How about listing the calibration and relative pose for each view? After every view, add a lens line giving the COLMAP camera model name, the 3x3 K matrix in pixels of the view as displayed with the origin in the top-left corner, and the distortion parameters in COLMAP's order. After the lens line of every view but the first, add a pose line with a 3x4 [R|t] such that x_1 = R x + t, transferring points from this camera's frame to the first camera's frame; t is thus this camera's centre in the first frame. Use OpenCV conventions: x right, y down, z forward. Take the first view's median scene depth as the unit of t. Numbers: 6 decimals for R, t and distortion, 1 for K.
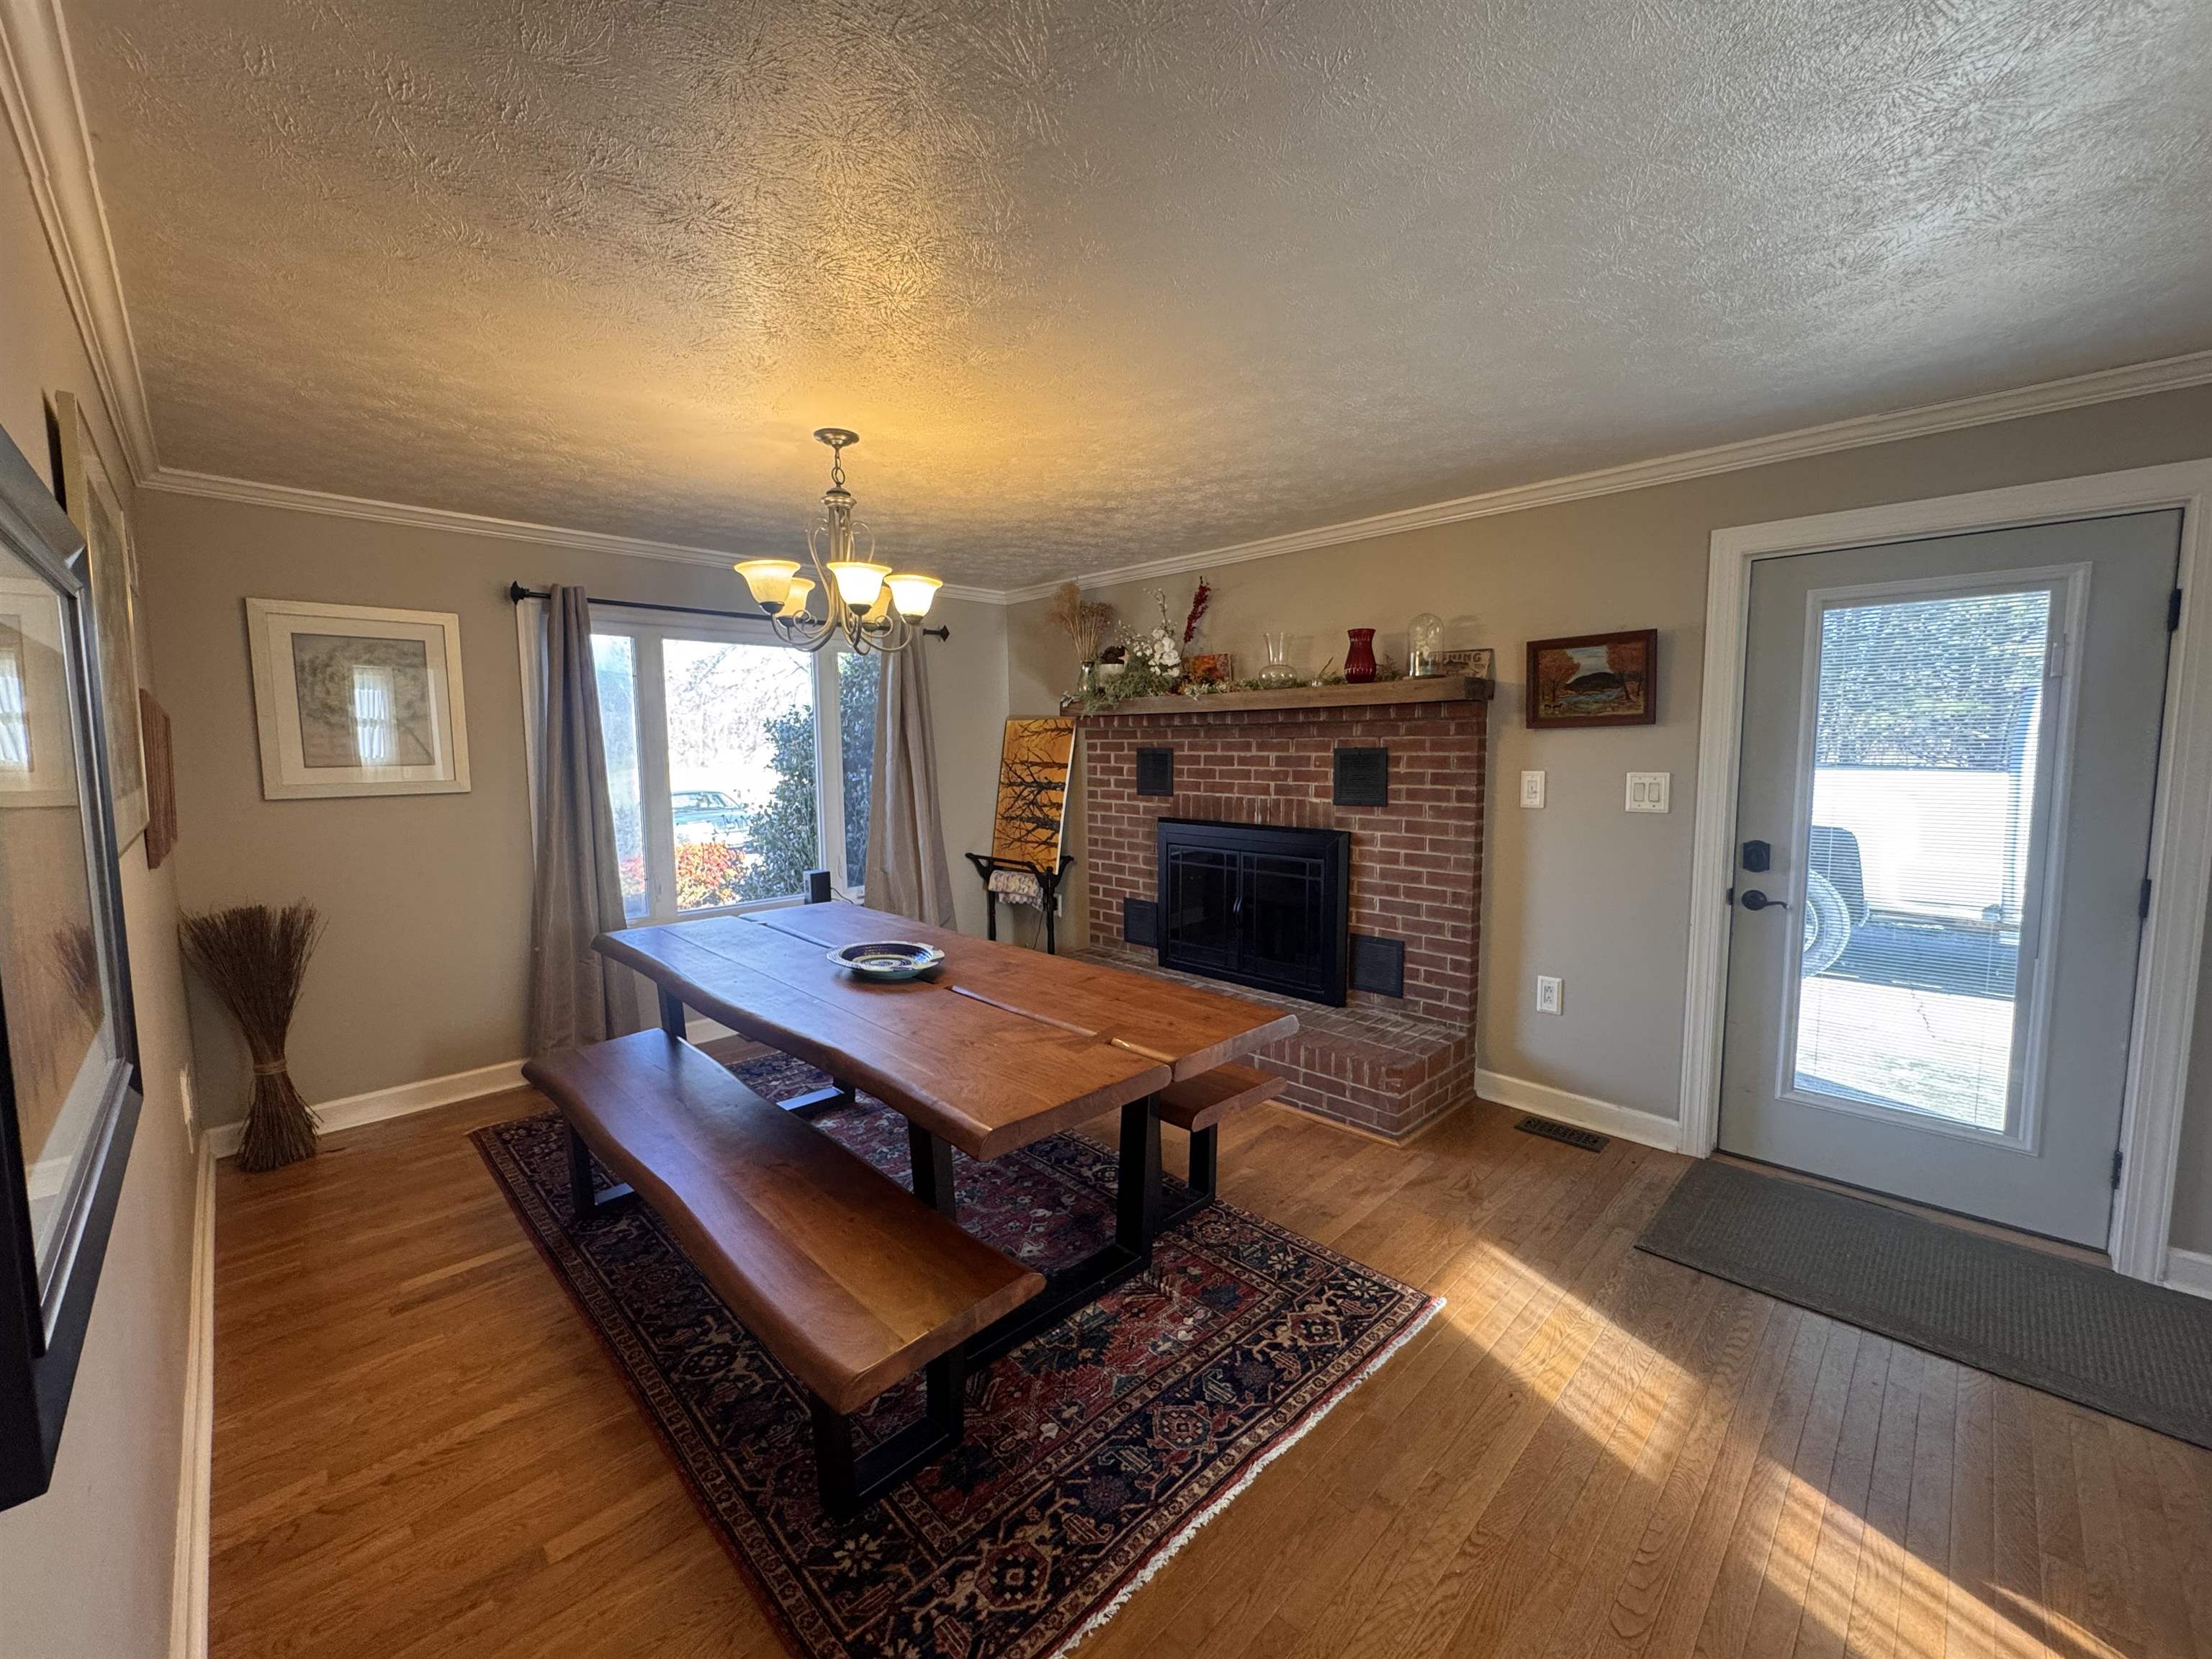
lens RADIAL K [[882.5, 0, 1105.6], [0, 882.5, 829.9], [0, 0, 1]] dist [-0.004098, 0.000723]
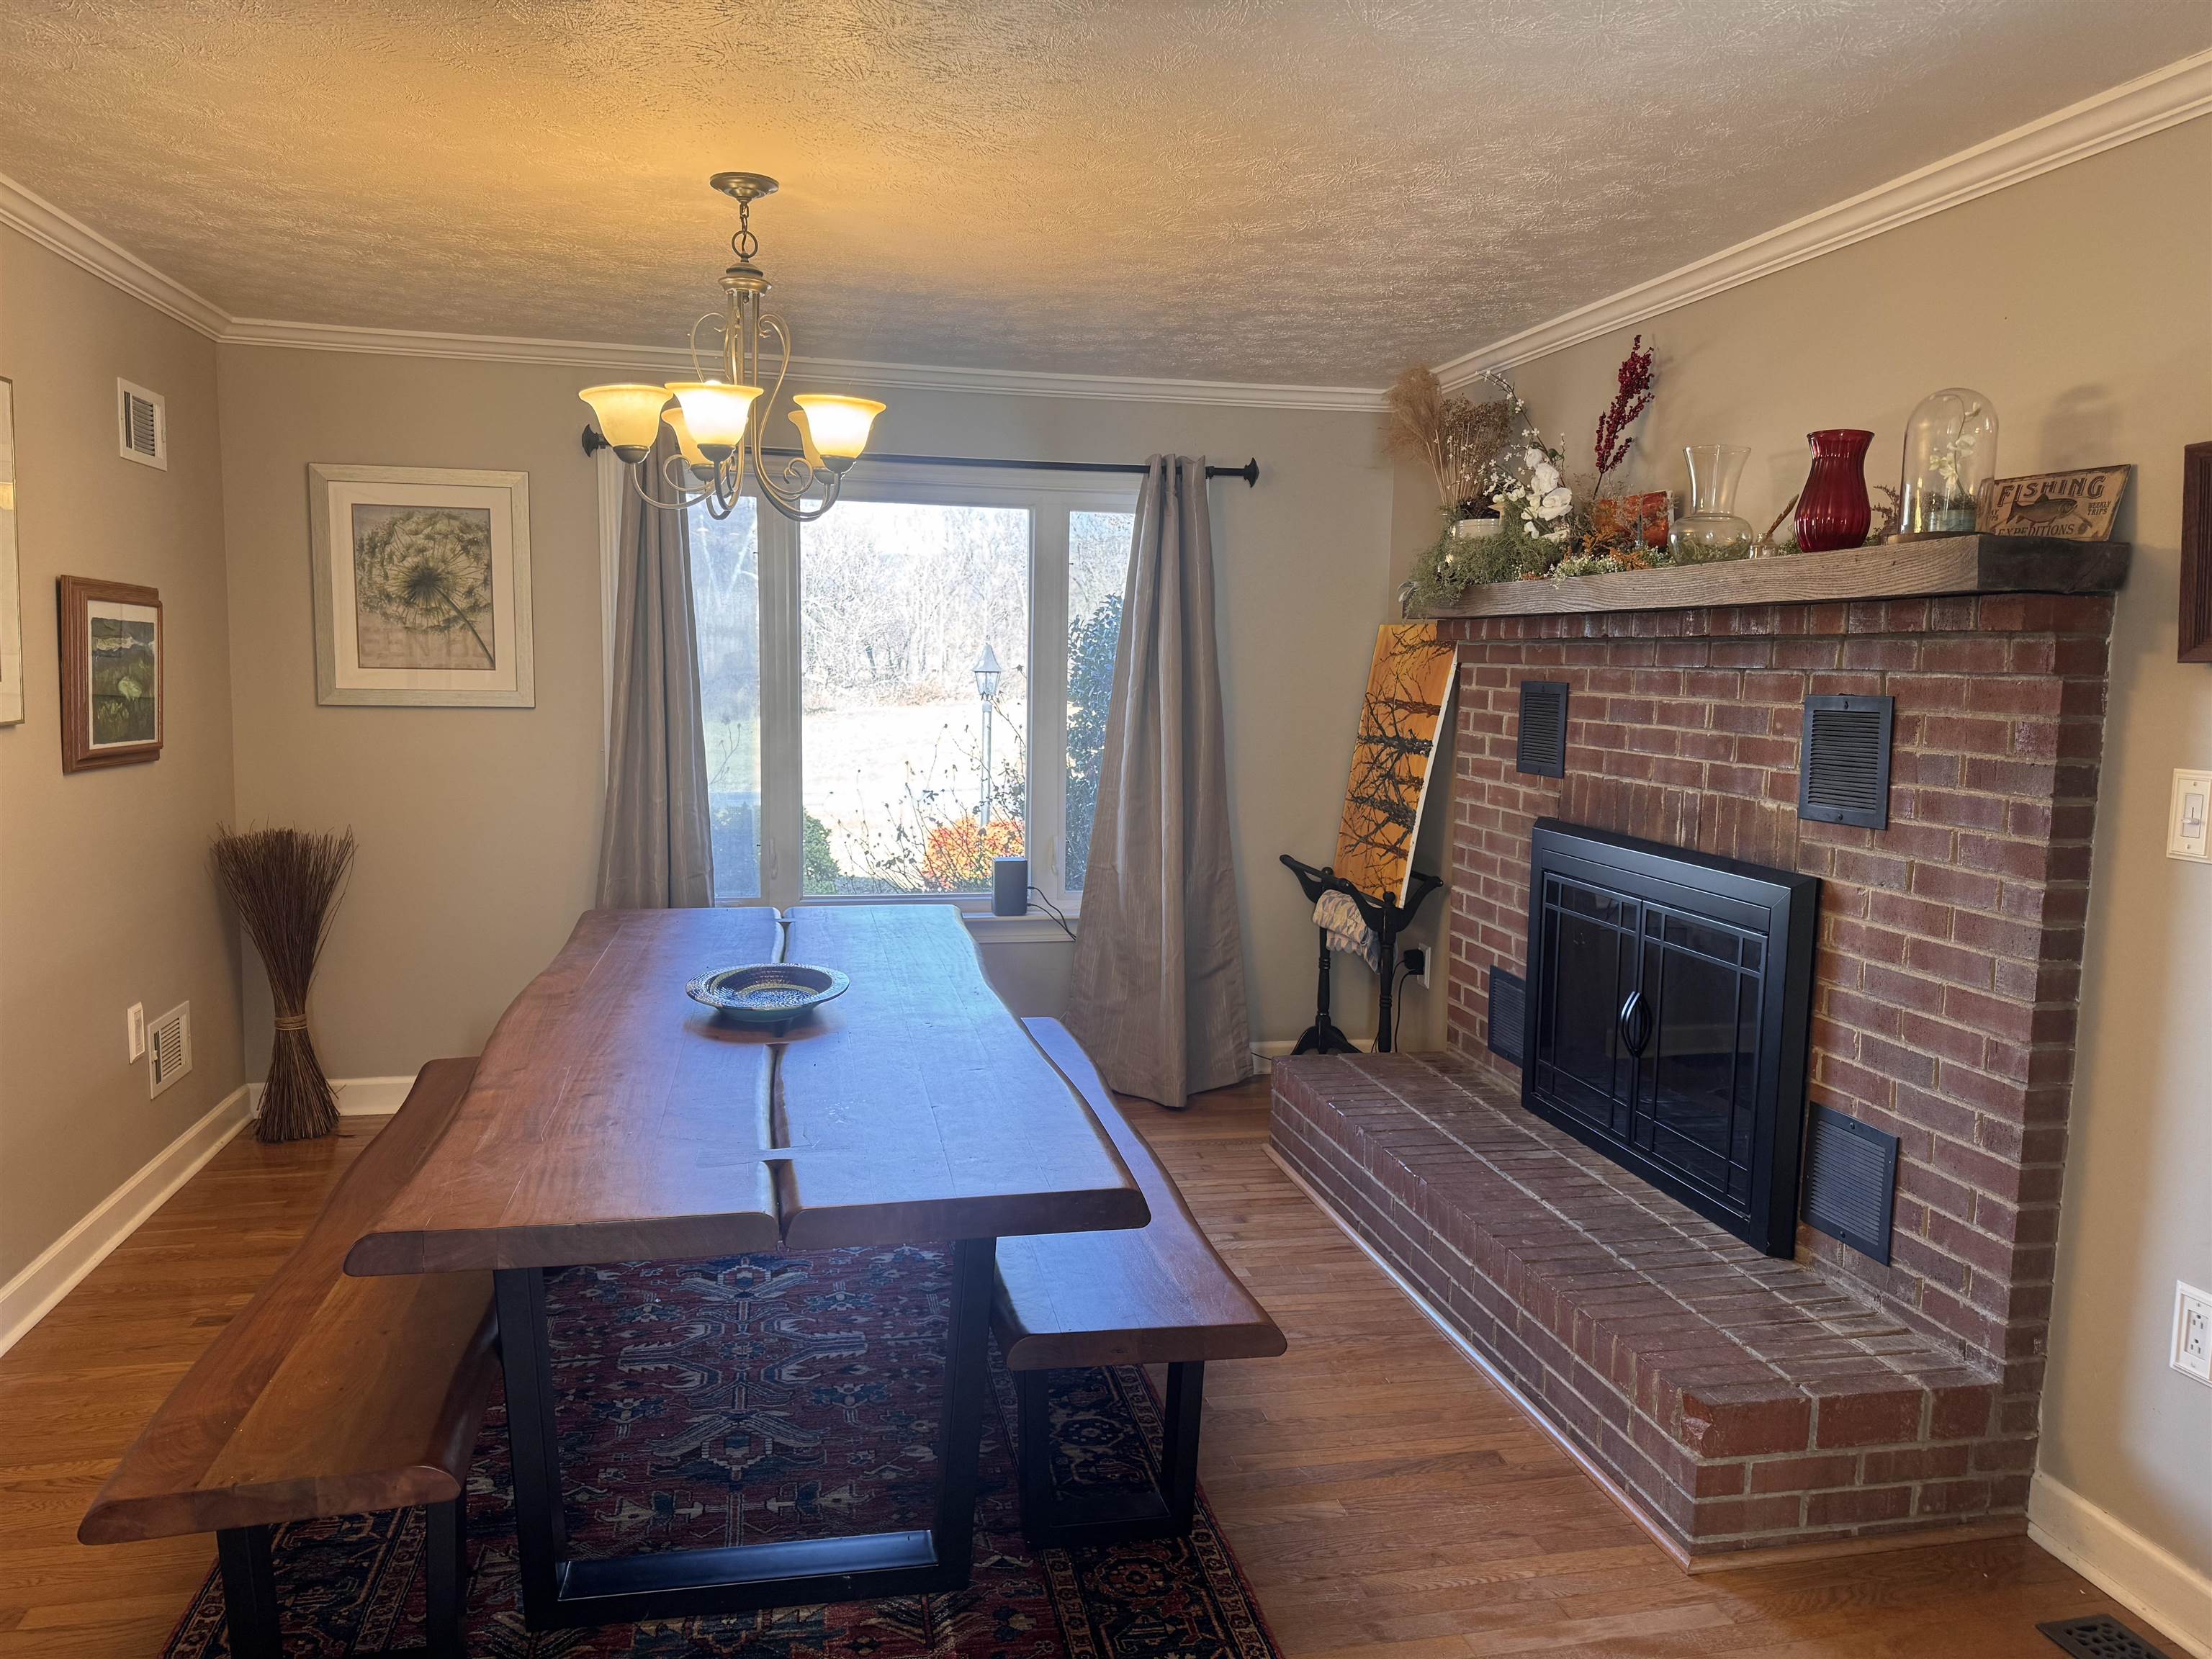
lens RADIAL K [[1557.8, 0, 1102.9], [0, 1557.8, 828.0], [0, 0, 1]] dist [0.030201, -0.020052]
pose [[0.839753, 0.084758, -0.536313, 0.398602], [-0.079068, 0.996301, 0.033650, -0.022159], [0.537181, 0.014147, 0.843348, 0.119083]]
